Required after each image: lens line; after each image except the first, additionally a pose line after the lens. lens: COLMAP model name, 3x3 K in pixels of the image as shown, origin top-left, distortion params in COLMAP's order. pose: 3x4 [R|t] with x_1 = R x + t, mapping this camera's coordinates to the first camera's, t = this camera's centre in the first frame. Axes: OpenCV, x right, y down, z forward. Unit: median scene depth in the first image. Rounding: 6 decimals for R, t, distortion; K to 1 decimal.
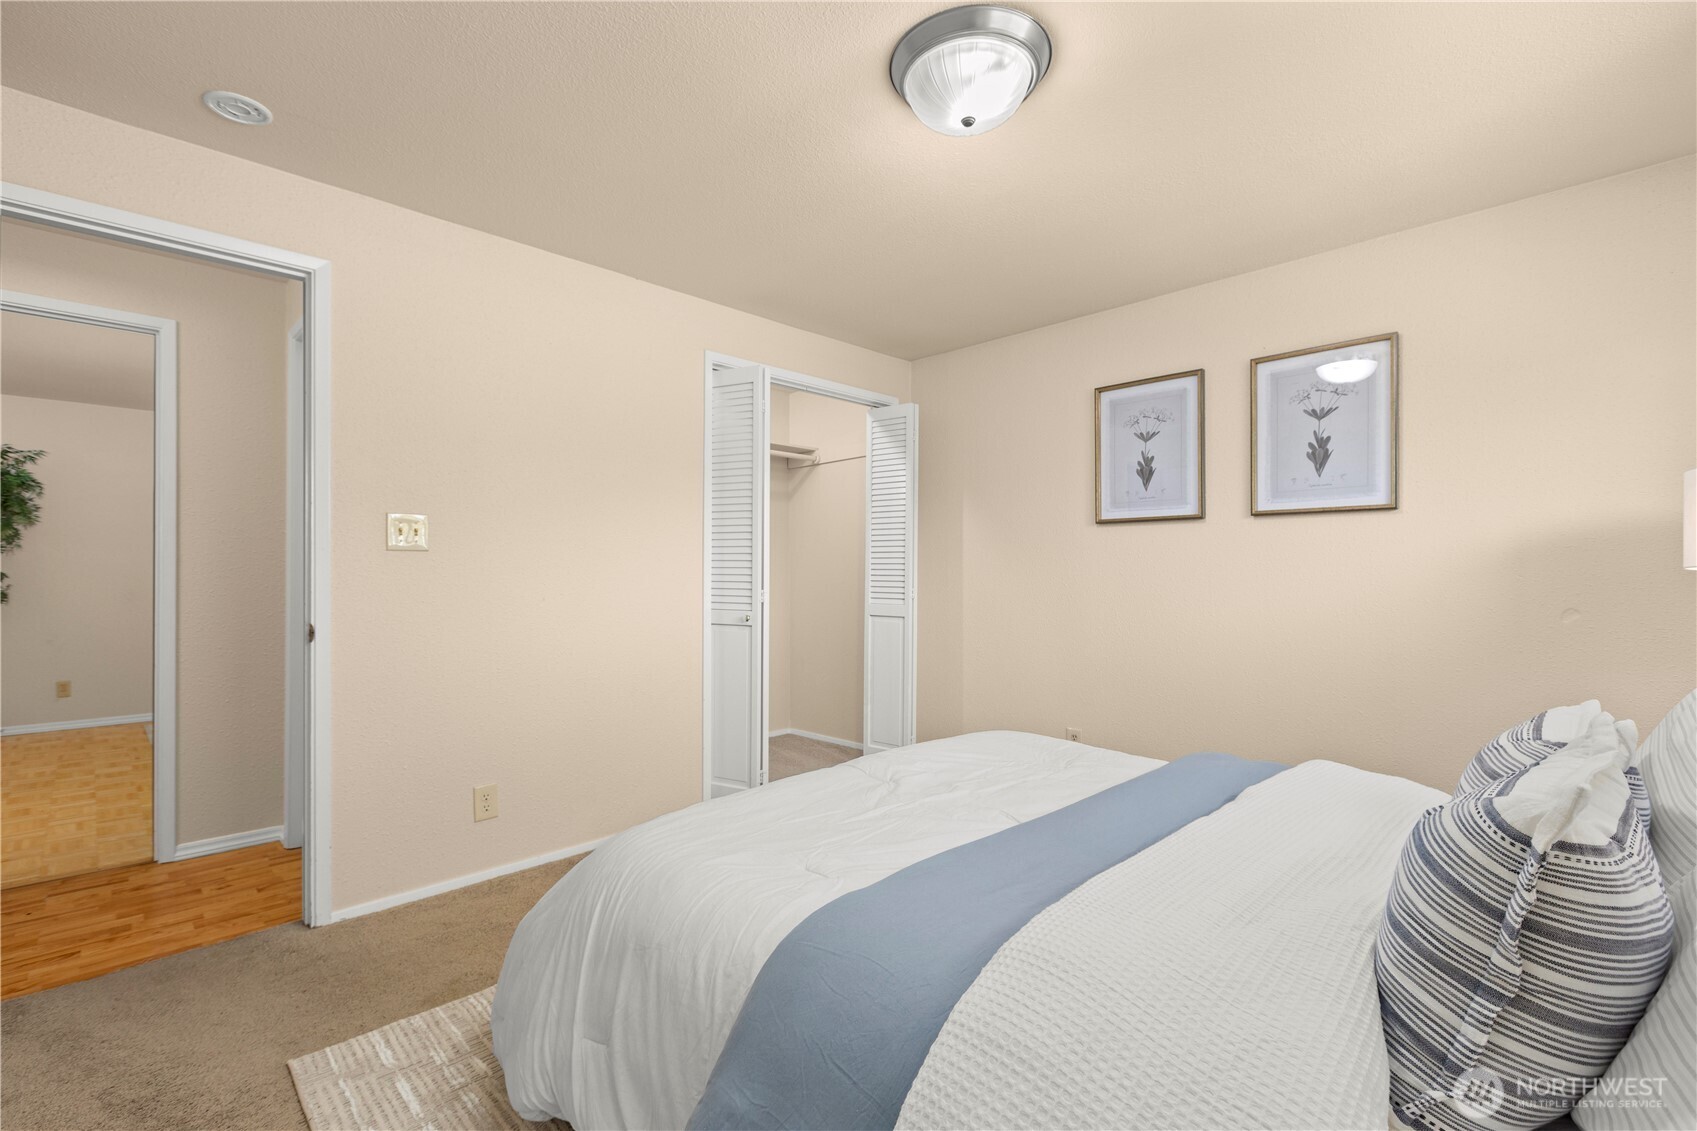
lens RADIAL K [[759.7, 0, 841.0], [0, 759.7, 560.7], [0, 0, 1]] dist [0.000283, -0.000090]
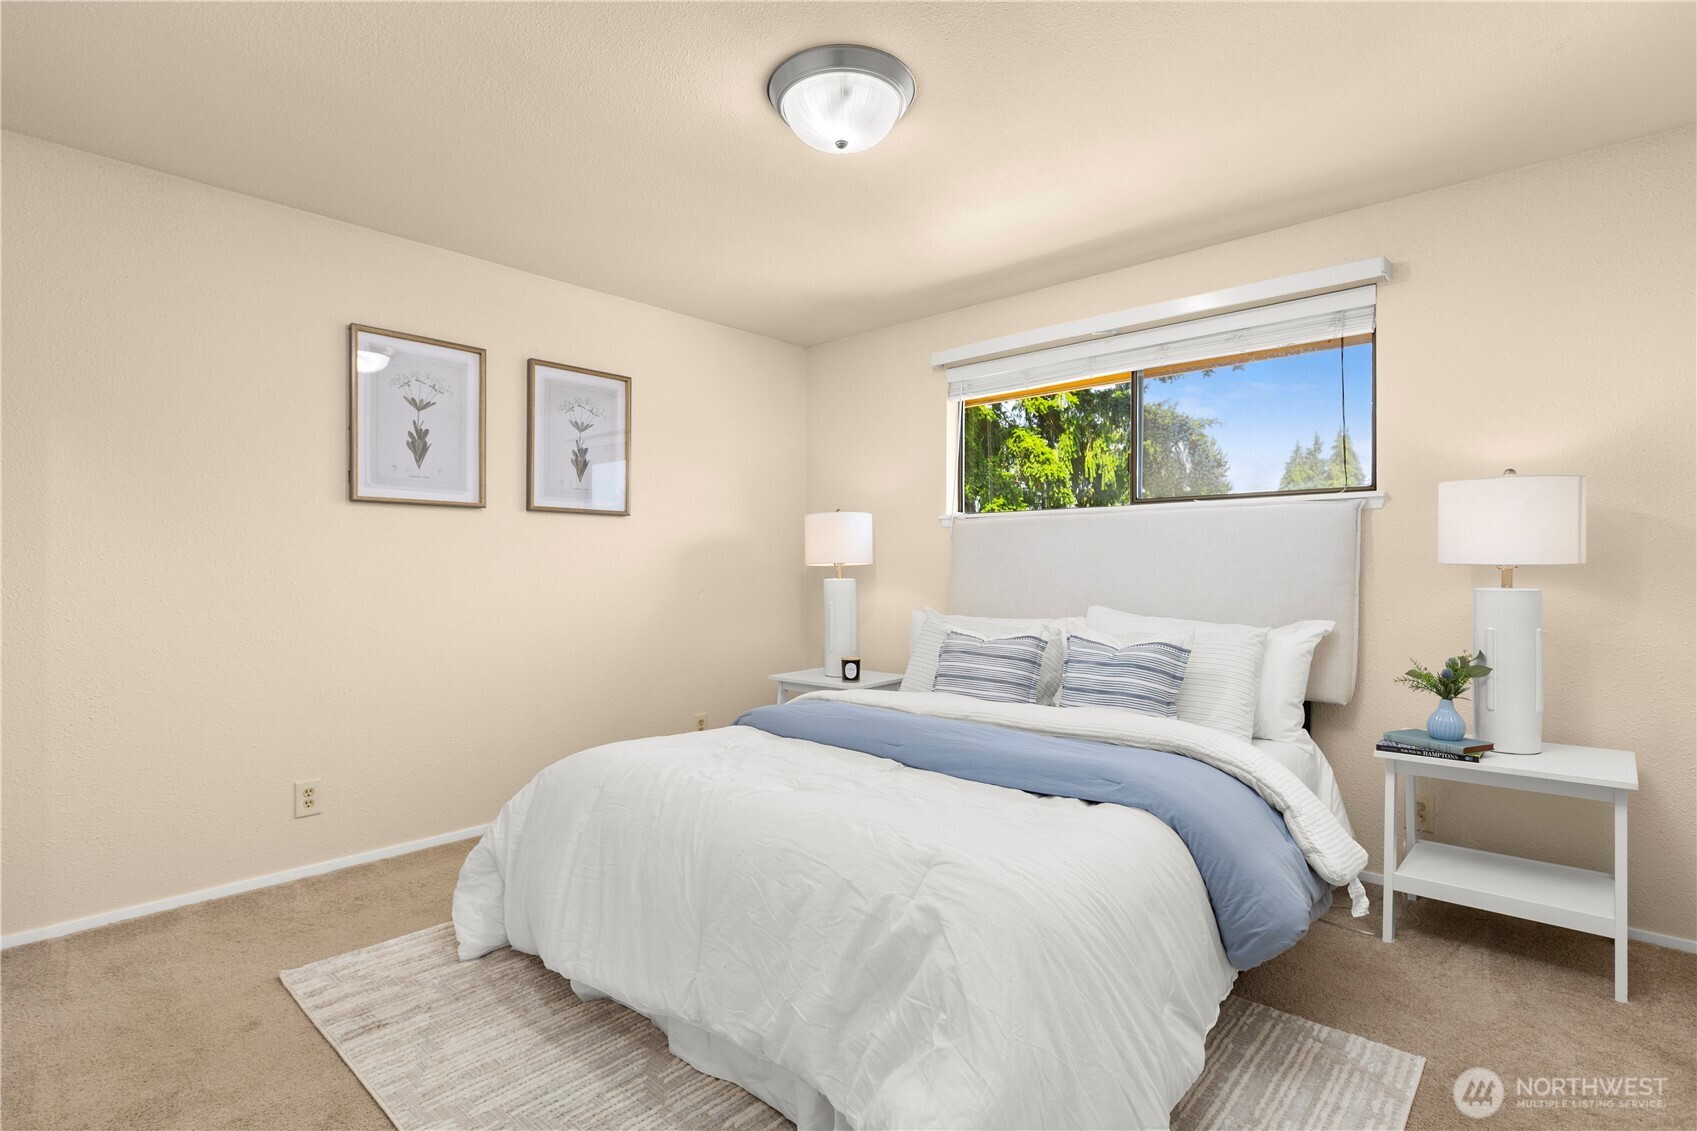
lens RADIAL K [[813.2, 0, 848.5], [0, 813.2, 565.5], [0, 0, 1]] dist [-0.000862, 0.000110]
pose [[-0.078447, -0.002902, 0.996914, -0.543237], [-0.016213, 0.999867, 0.001634, 0.006831], [-0.996786, -0.016035, -0.078484, 0.595961]]
